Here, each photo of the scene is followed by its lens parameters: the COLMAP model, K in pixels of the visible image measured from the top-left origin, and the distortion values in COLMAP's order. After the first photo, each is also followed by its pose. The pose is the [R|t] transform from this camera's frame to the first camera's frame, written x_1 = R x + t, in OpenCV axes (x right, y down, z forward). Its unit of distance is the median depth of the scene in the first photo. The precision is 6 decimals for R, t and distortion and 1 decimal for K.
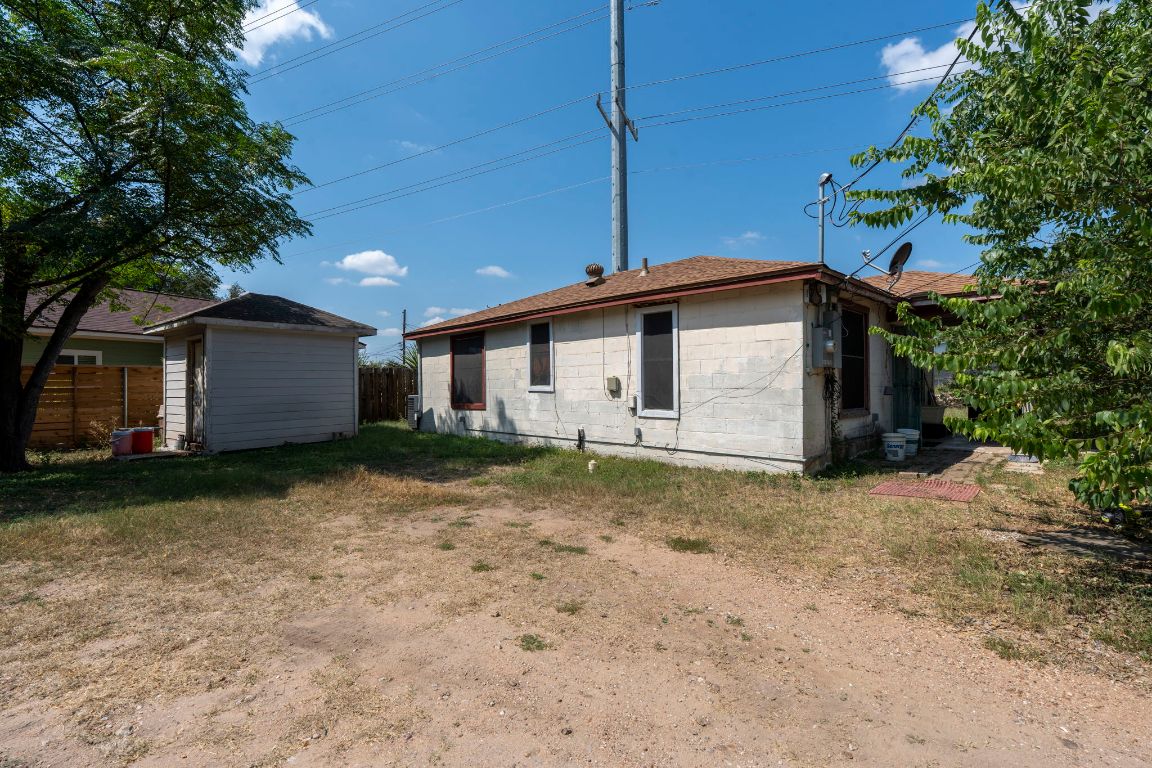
lens RADIAL K [[520.9, 0, 578.1], [0, 520.9, 379.2], [0, 0, 1]] dist [-0.000742, -0.000360]
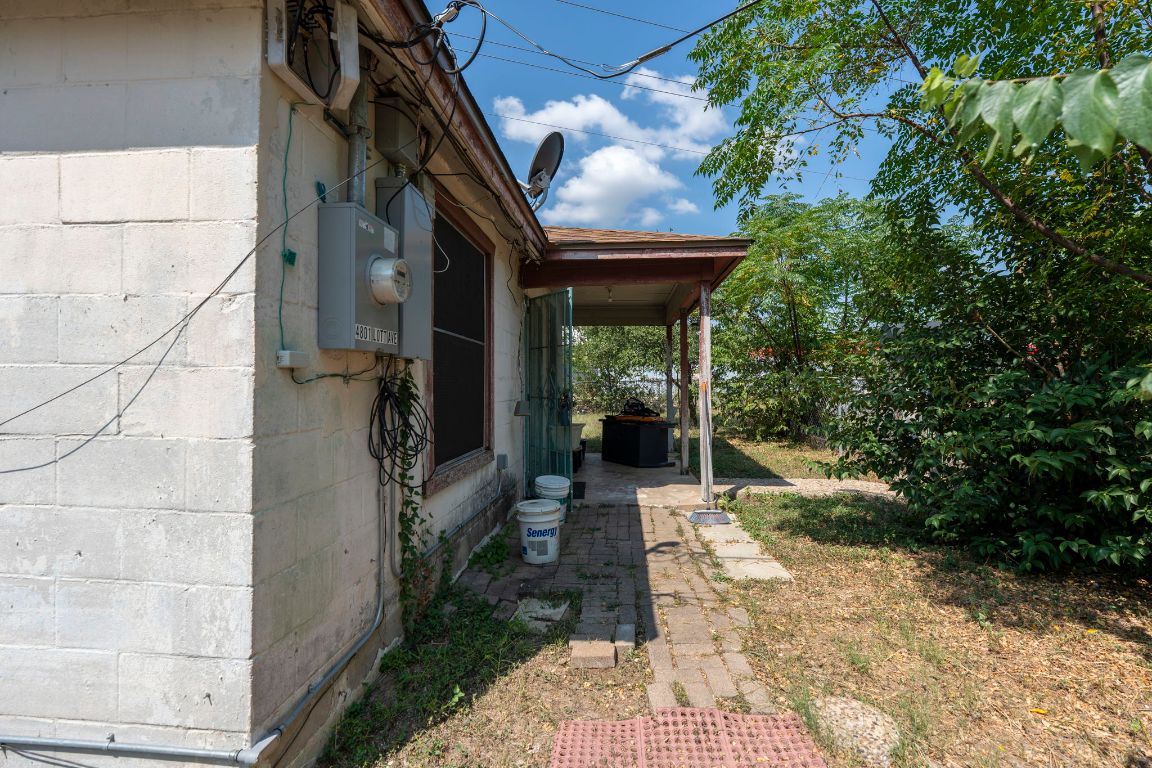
lens RADIAL K [[520.9, 0, 576.4], [0, 520.9, 381.5], [0, 0, 1]] dist [-0.000742, -0.000360]
pose [[0.772487, 0.010752, 0.634940, 0.371793], [-0.010819, 0.999934, -0.003770, -0.006821], [-0.634938, -0.003957, 0.772553, 0.689453]]
